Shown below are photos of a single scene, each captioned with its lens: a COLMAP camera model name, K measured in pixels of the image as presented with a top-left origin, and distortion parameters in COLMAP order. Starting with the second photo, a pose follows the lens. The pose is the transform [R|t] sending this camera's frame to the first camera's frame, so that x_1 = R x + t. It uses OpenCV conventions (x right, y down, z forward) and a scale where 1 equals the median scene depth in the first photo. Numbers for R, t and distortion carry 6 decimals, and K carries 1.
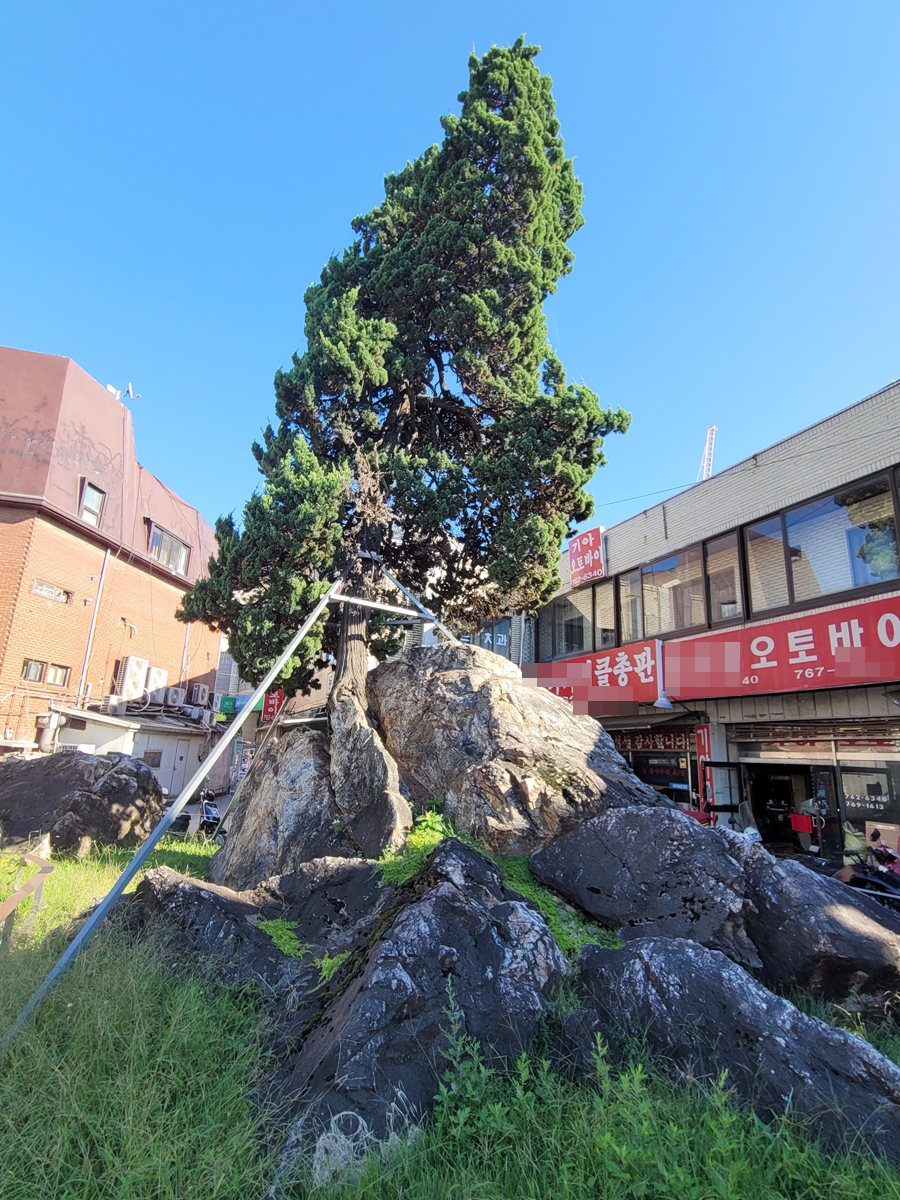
lens RADIAL K [[606.1, 0, 450.0], [0, 606.1, 600.0], [0, 0, 1]] dist [-0.013922, -0.000050]
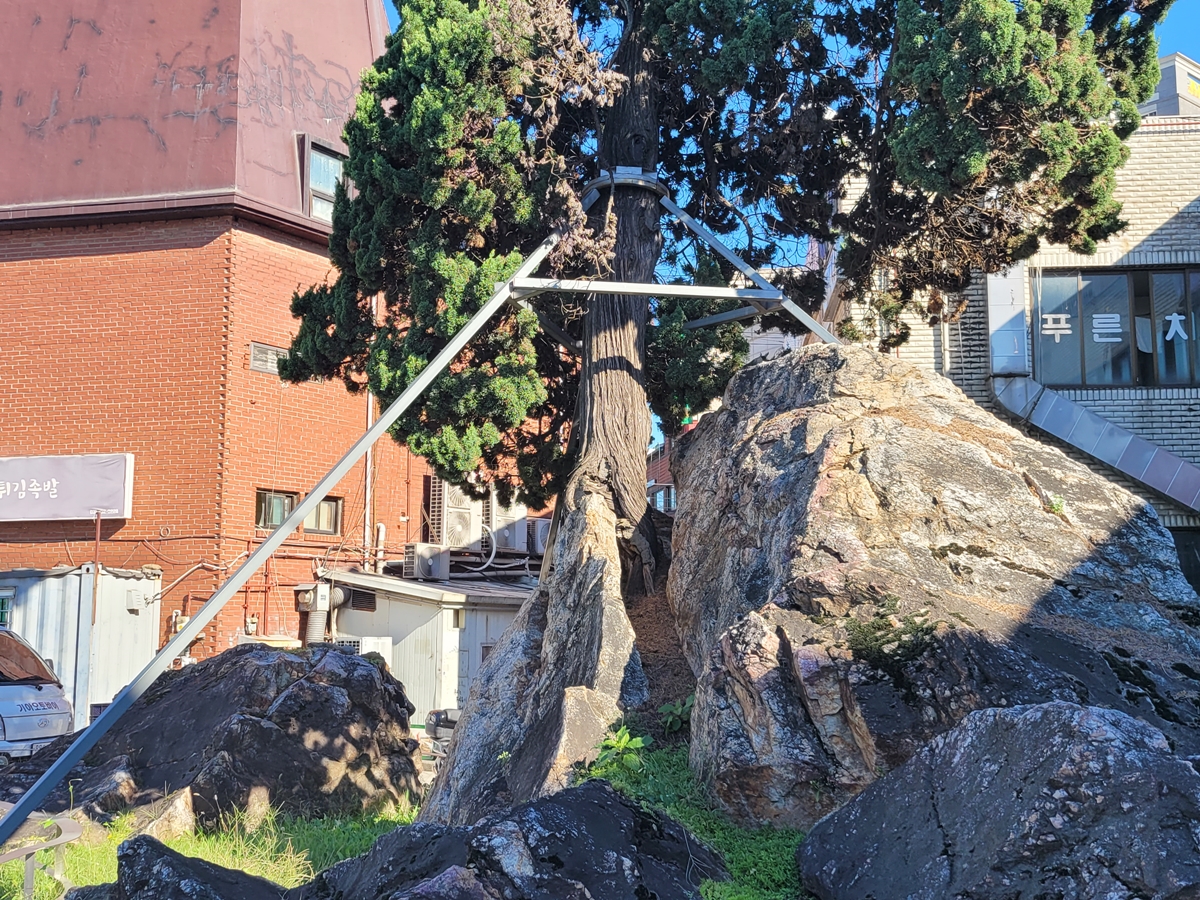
lens RADIAL K [[1358.5, 0, 600.0], [0, 1358.5, 450.0], [0, 0, 1]] dist [0.019509, 0.017882]
pose [[0.883557, -0.107058, -0.455922, 0.285485], [0.155134, 0.985464, 0.069240, 0.051221], [0.441882, -0.131907, 0.887322, 0.089417]]
